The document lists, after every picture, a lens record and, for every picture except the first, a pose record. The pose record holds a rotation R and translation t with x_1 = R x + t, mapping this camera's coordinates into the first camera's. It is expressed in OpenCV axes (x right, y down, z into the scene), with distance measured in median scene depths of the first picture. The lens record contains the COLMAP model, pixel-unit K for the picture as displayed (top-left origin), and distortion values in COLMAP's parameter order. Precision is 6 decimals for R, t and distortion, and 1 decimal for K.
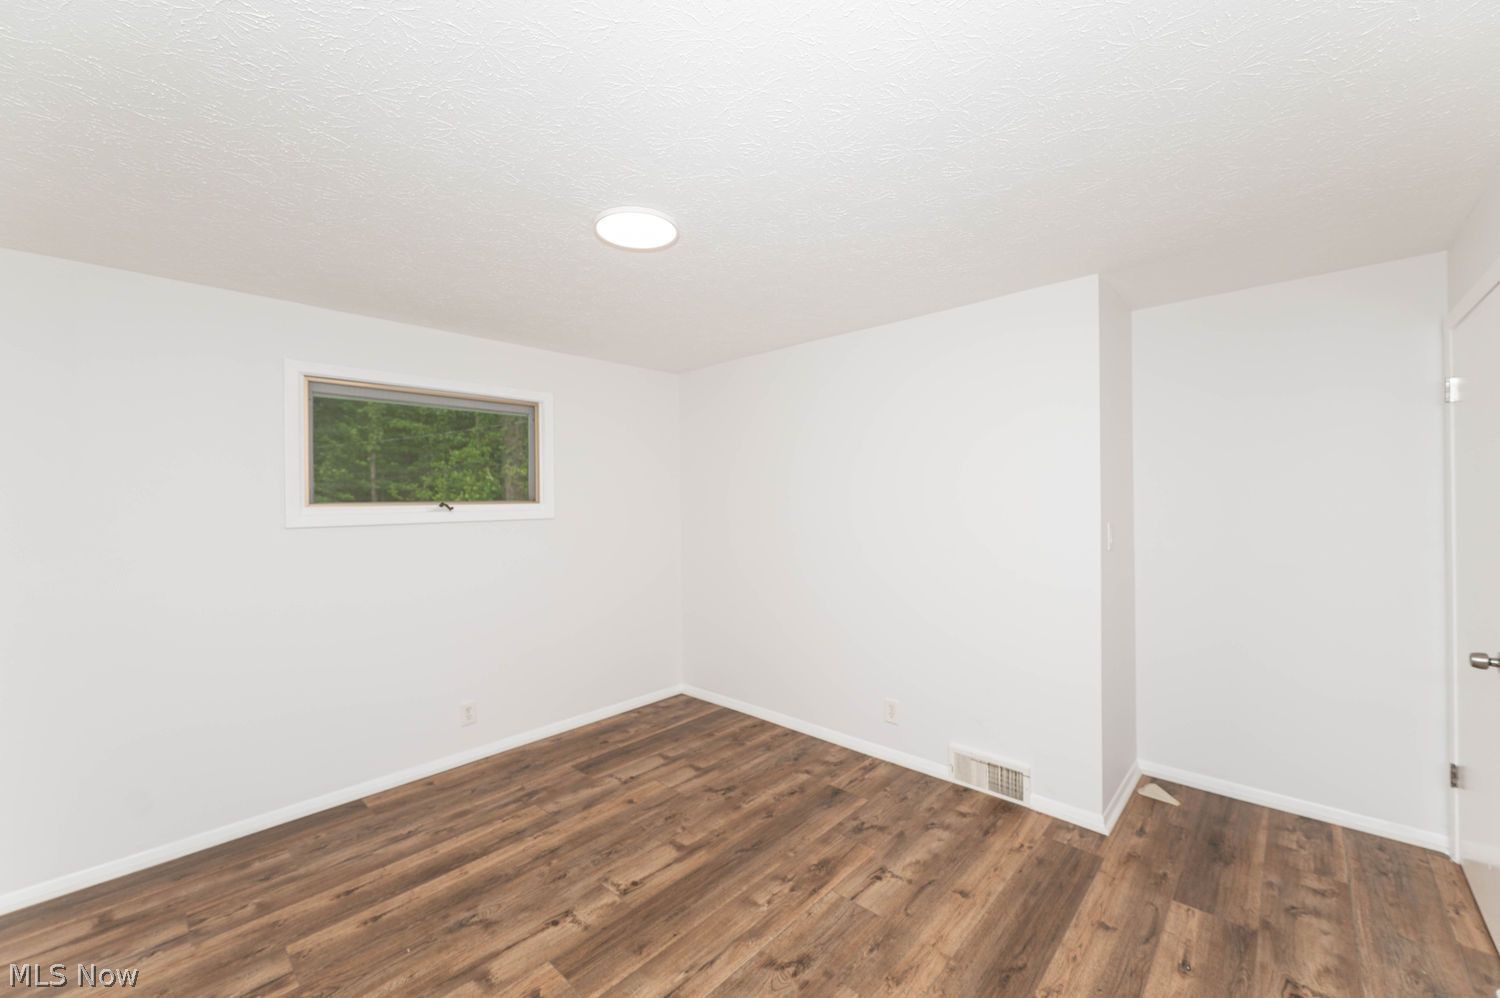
lens RADIAL K [[592.7, 0, 751.2], [0, 592.7, 497.3], [0, 0, 1]] dist [-0.000573, 0.000095]
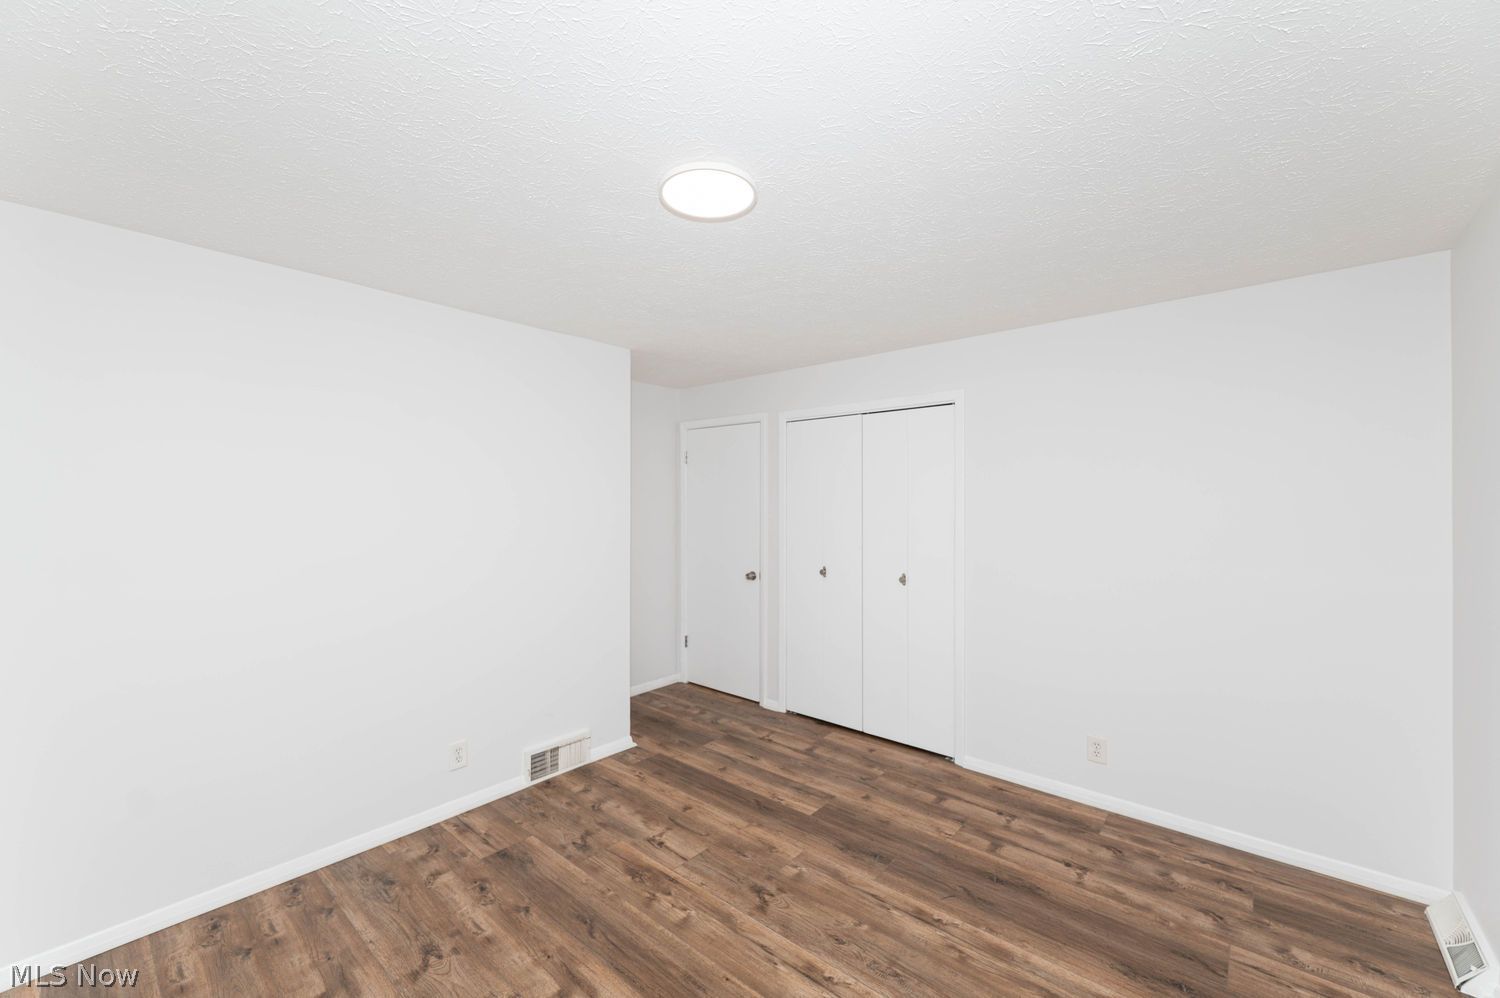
lens RADIAL K [[588.0, 0, 744.7], [0, 588.0, 503.0], [0, 0, 1]] dist [-0.000449, 0.000197]
pose [[-0.028519, 0.010508, 0.999538, -0.826514], [0.004698, 0.999935, -0.010378, 0.003389], [-0.999582, 0.004400, -0.028567, 0.779999]]
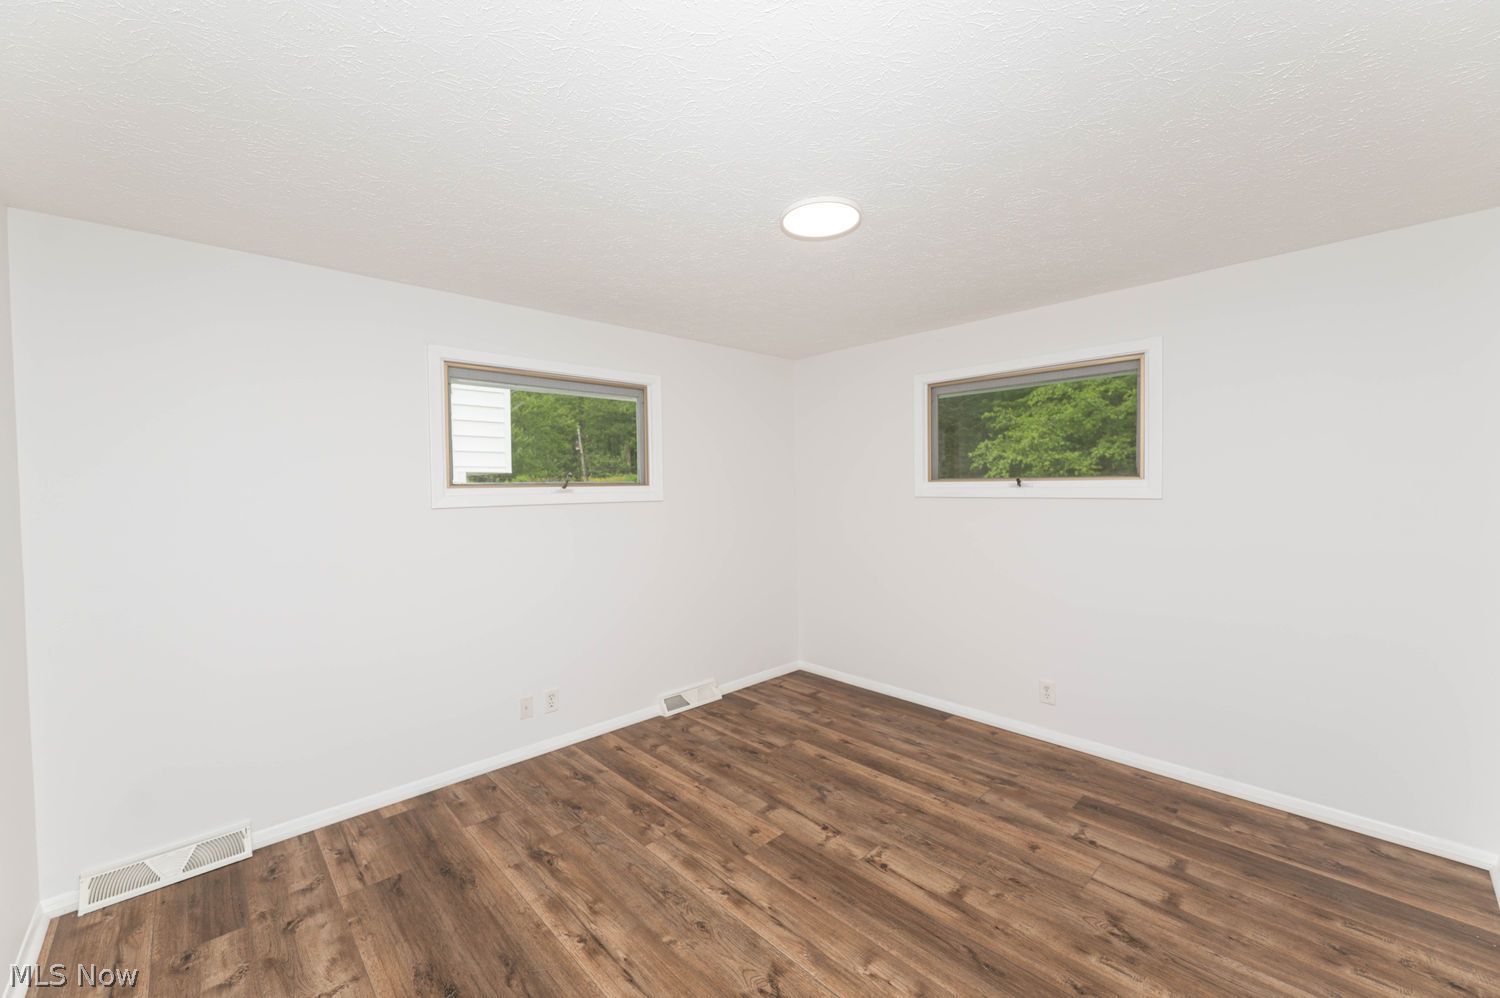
lens RADIAL K [[592.7, 0, 751.2], [0, 592.7, 497.3], [0, 0, 1]] dist [-0.000573, 0.000095]
pose [[-0.066915, 0.032119, -0.997242, 0.698443], [0.012643, 0.999429, 0.031341, 0.002137], [0.997679, -0.010511, -0.067282, 0.756661]]
